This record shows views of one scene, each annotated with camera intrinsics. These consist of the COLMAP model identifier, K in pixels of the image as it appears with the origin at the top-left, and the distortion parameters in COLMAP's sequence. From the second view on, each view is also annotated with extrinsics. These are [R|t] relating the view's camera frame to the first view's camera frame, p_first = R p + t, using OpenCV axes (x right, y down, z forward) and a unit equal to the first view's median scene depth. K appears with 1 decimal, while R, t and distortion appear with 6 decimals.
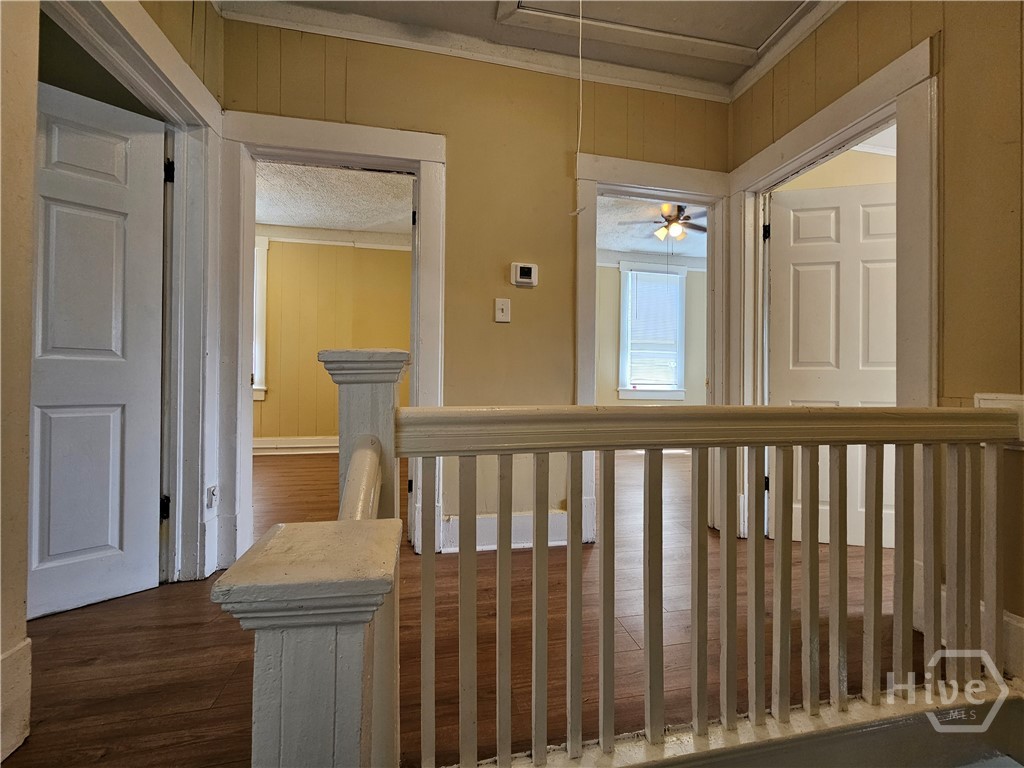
lens RADIAL K [[420.6, 0, 518.0], [0, 420.6, 379.8], [0, 0, 1]] dist [-0.005305, 0.001296]
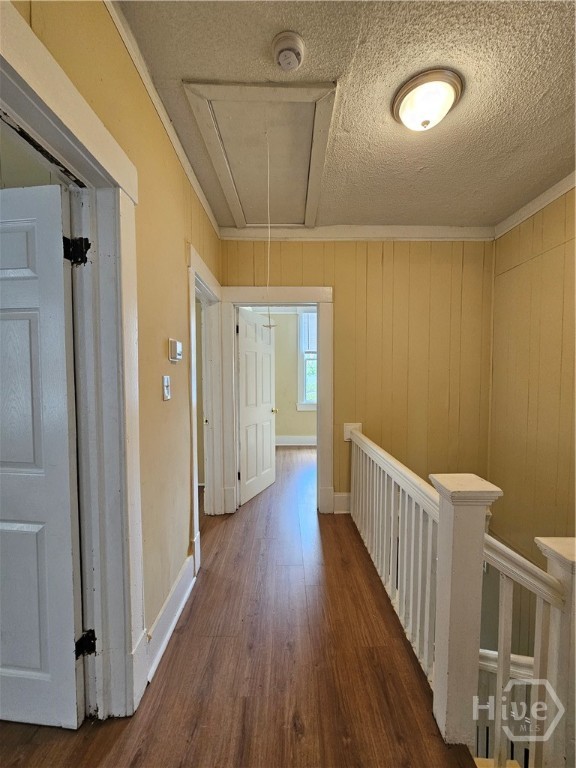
lens RADIAL K [[315.4, 0, 290.9], [0, 315.4, 388.6], [0, 0, 1]] dist [-0.005305, 0.001296]
pose [[0.202785, -0.051433, 0.977872, -0.677205], [-0.005879, 0.998538, 0.053739, -0.203765], [-0.979206, -0.016646, 0.202186, 0.576594]]
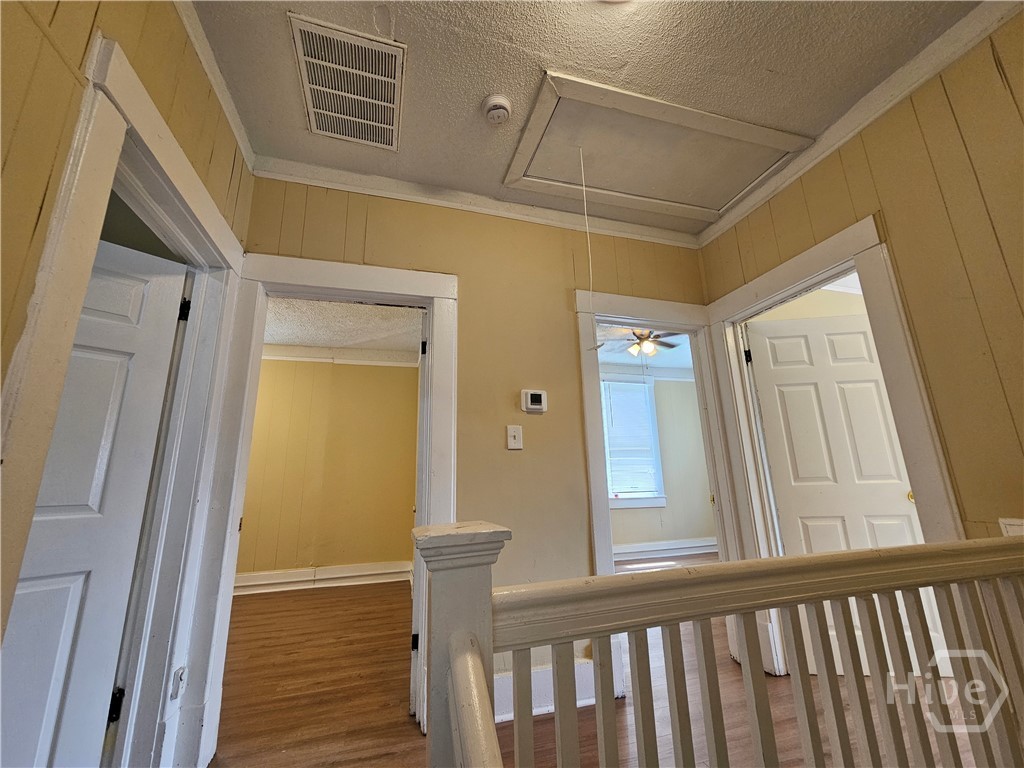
lens RADIAL K [[420.6, 0, 518.0], [0, 420.6, 379.8], [0, 0, 1]] dist [-0.005305, 0.001296]
pose [[0.994834, -0.014305, 0.100504, -0.126277], [0.037667, 0.971367, -0.234580, -0.064307], [-0.094271, 0.237154, 0.966887, 0.012853]]
